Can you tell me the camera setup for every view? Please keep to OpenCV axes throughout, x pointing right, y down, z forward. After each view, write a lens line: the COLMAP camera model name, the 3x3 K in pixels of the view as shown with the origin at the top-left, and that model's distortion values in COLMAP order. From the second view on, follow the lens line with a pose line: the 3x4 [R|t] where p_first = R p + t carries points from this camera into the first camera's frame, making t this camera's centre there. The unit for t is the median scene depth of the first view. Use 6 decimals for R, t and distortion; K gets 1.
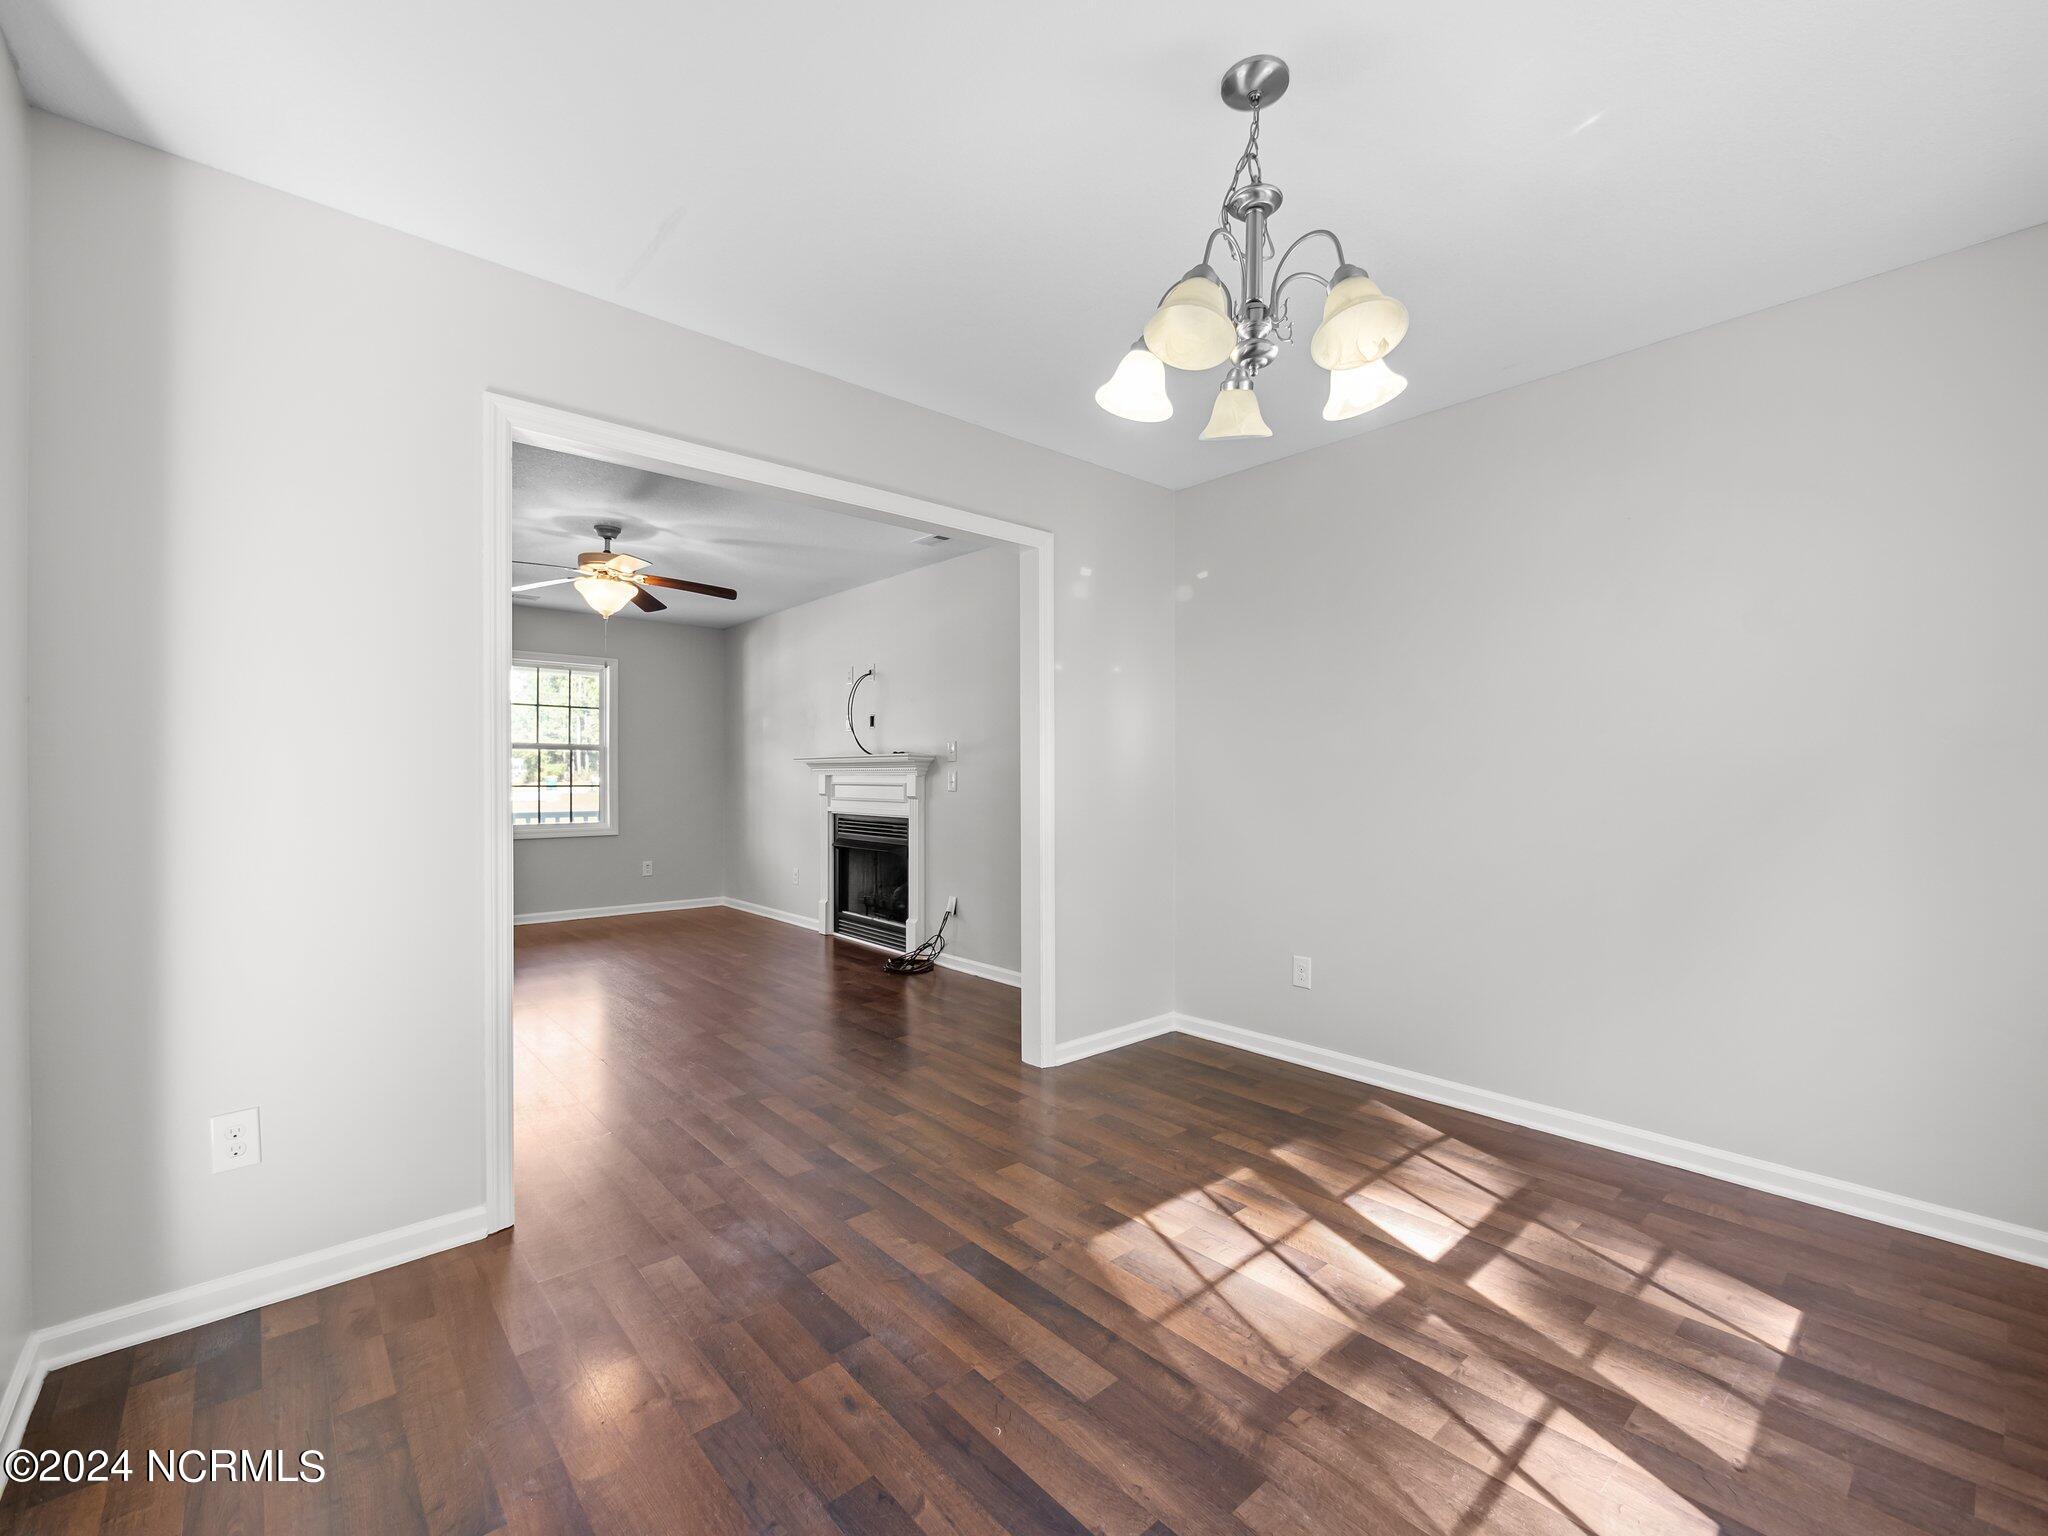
lens RADIAL K [[868.3, 0, 1029.9], [0, 868.3, 776.2], [0, 0, 1]] dist [-0.000156, 0.000206]
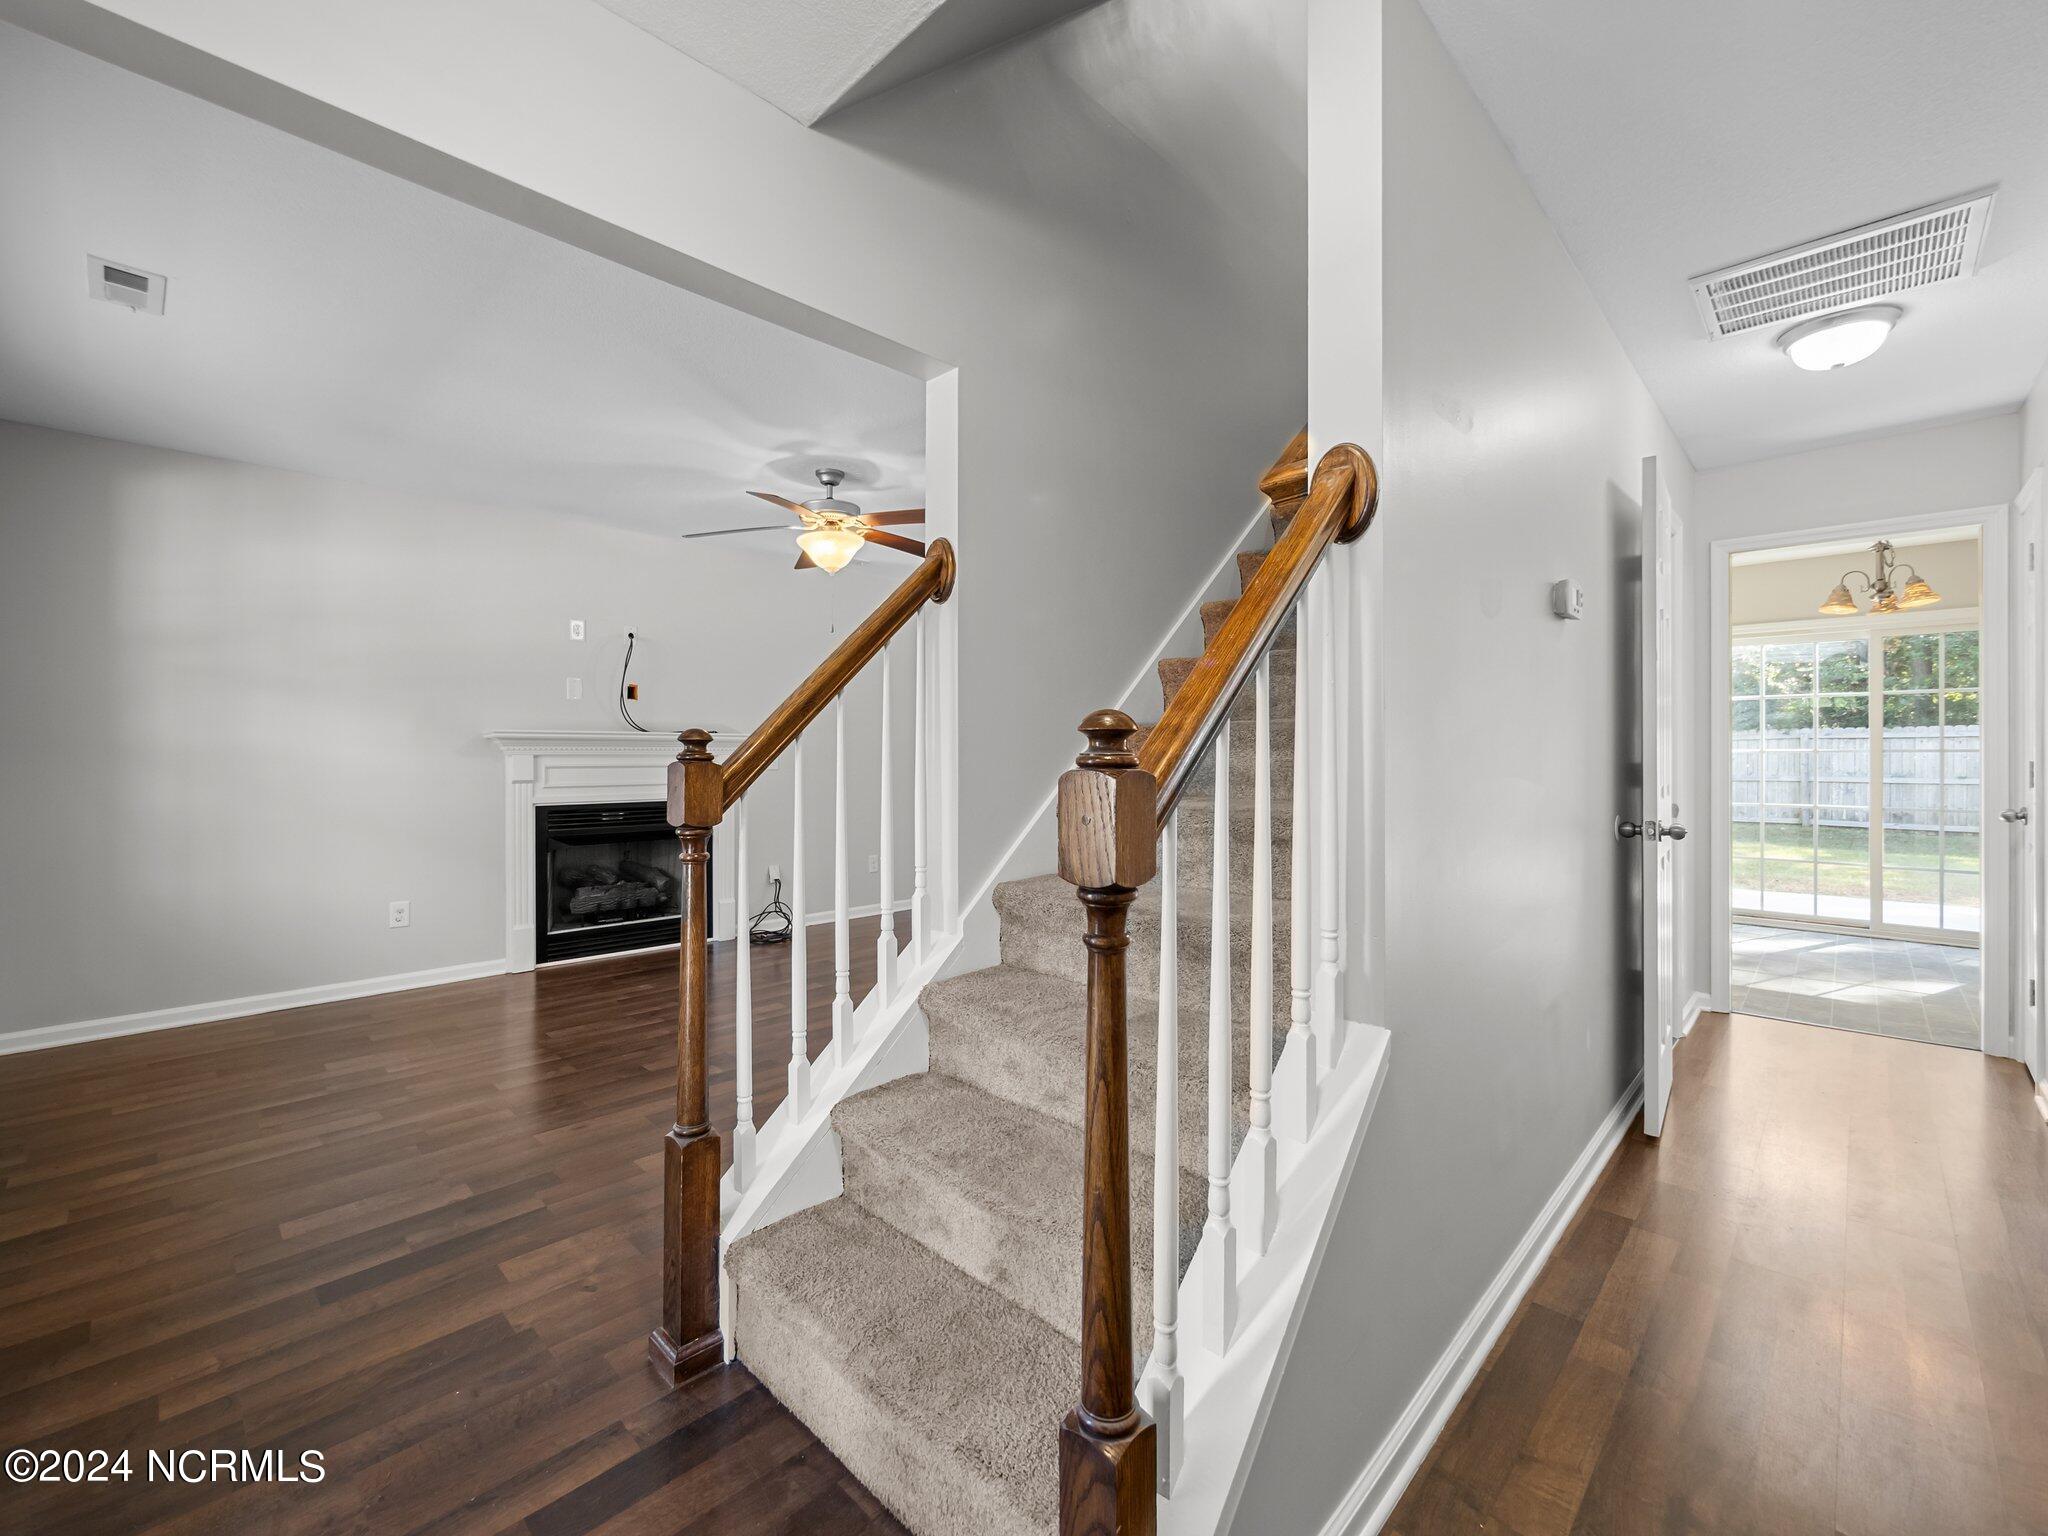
lens RADIAL K [[855.1, 0, 1030.6], [0, 855.1, 758.3], [0, 0, 1]] dist [-0.001416, -0.000753]
pose [[-0.086242, -0.002771, 0.996270, -2.066217], [0.002715, 0.999992, 0.003016, 0.000642], [-0.996271, 0.002965, -0.086233, 1.323667]]
